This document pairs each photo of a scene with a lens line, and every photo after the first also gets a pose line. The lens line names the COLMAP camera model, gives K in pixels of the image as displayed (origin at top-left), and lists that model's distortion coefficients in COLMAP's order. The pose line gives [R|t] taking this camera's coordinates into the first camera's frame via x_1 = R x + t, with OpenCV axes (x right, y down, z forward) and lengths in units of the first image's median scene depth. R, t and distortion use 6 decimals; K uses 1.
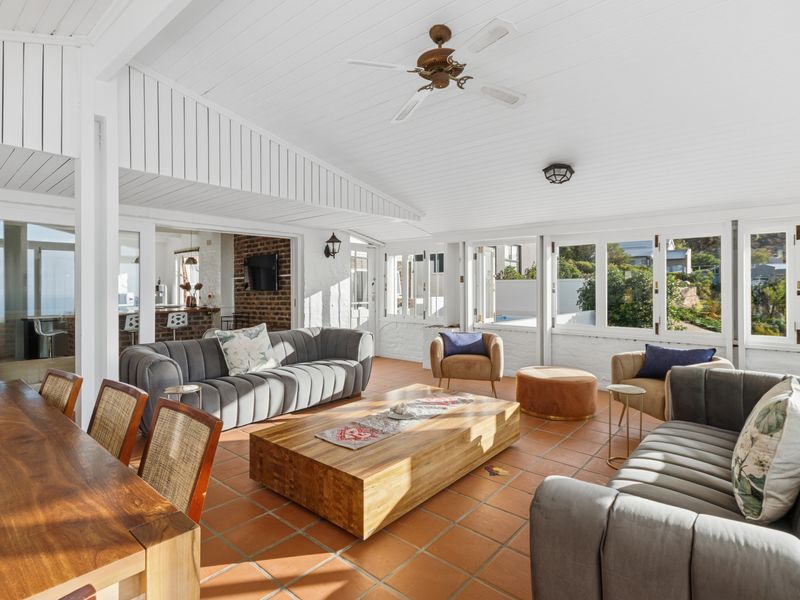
lens RADIAL K [[414.5, 0, 400.7], [0, 414.5, 290.4], [0, 0, 1]] dist [0.000015, -0.000029]
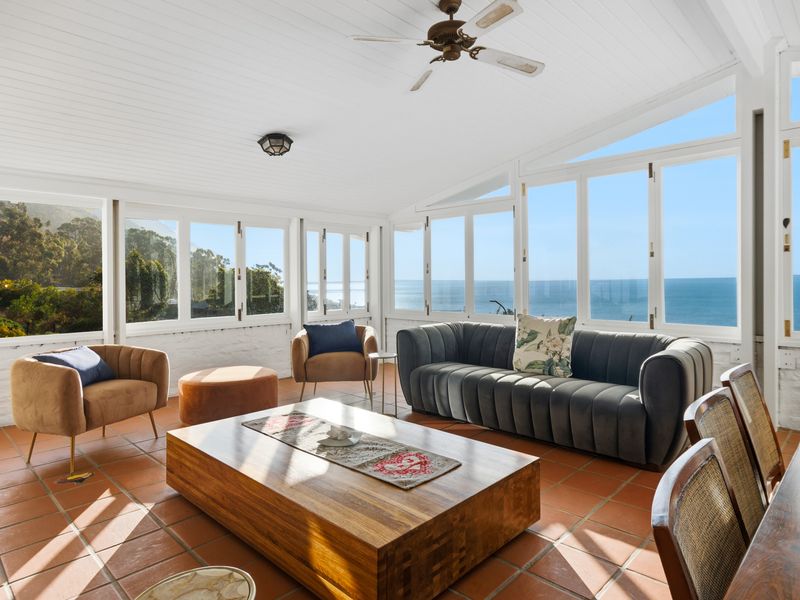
lens RADIAL K [[559.5, 0, 331.5], [0, 559.5, 284.2], [0, 0, 1]] dist [0.005211, 0.002817]
pose [[0.048976, 0.000219, 0.998800, -1.074997], [0.008417, 0.999964, -0.000632, 0.029925], [-0.998764, 0.008438, 0.048973, 1.060482]]
